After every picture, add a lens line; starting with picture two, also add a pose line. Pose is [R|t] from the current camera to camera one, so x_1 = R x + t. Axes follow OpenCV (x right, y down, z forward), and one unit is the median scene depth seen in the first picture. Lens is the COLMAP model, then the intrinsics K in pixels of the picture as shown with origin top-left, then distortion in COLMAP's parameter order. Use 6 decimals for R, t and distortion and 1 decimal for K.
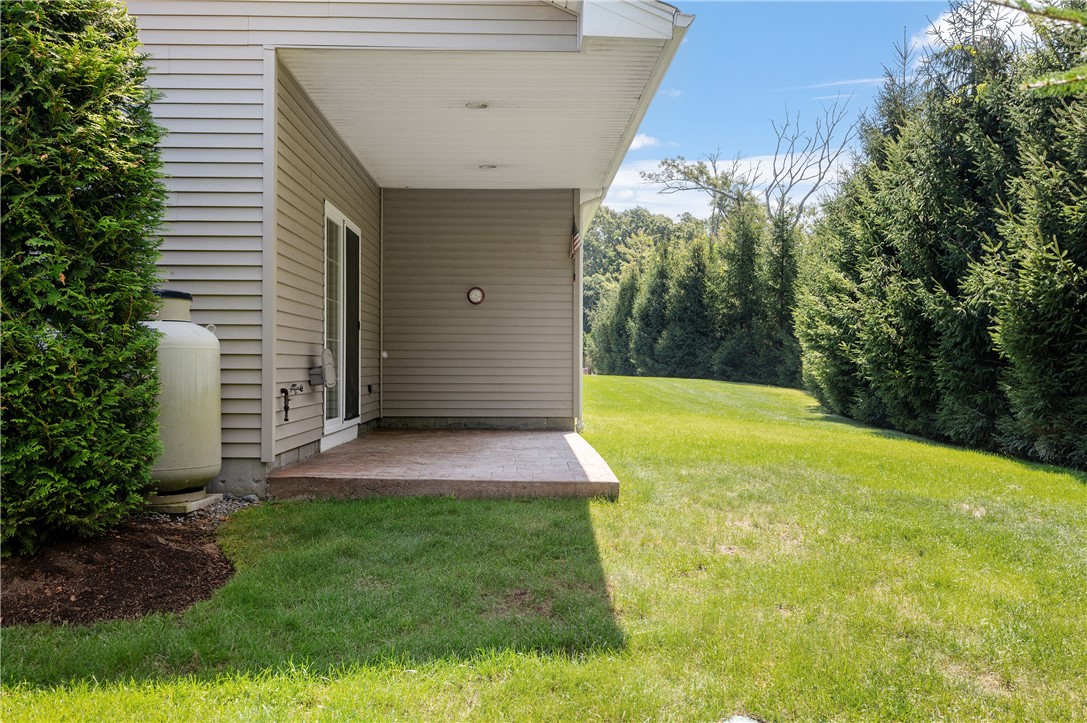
lens RADIAL K [[1000.3, 0, 536.7], [0, 1000.3, 366.7], [0, 0, 1]] dist [-0.003093, 0.007608]
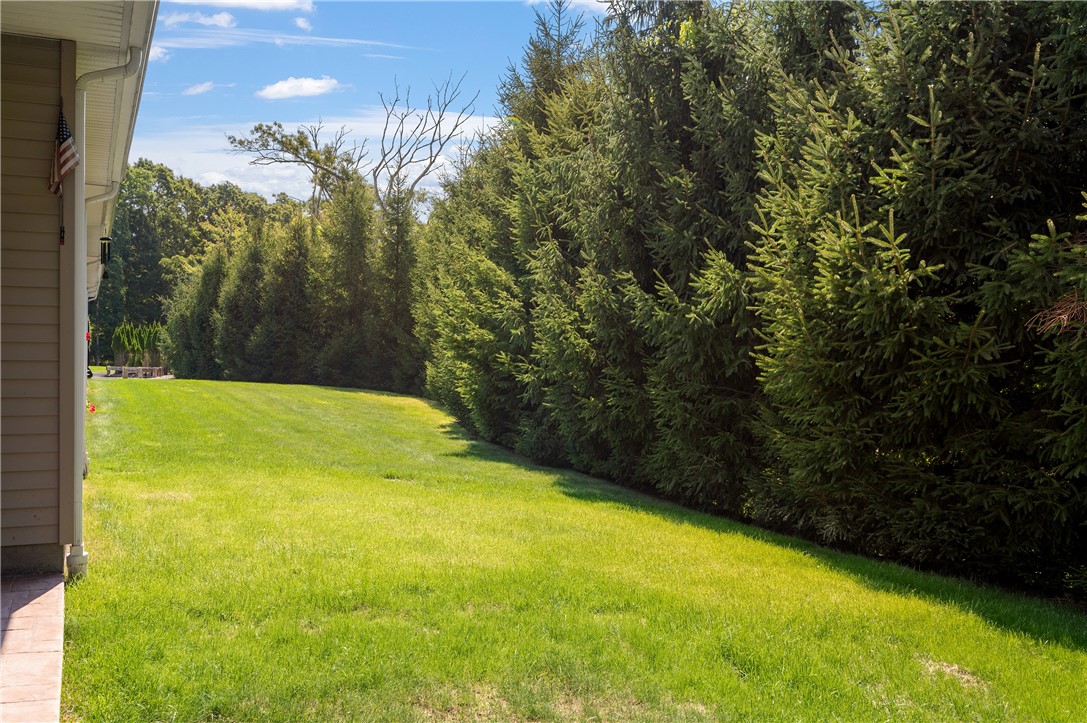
lens RADIAL K [[1000.3, 0, 536.7], [0, 1000.3, 366.7], [0, 0, 1]] dist [-0.003093, 0.007608]
pose [[0.920910, 0.001600, 0.389772, 0.017518], [-0.005536, 0.999944, 0.008977, -0.010358], [-0.389736, -0.010425, 0.920868, 0.146928]]
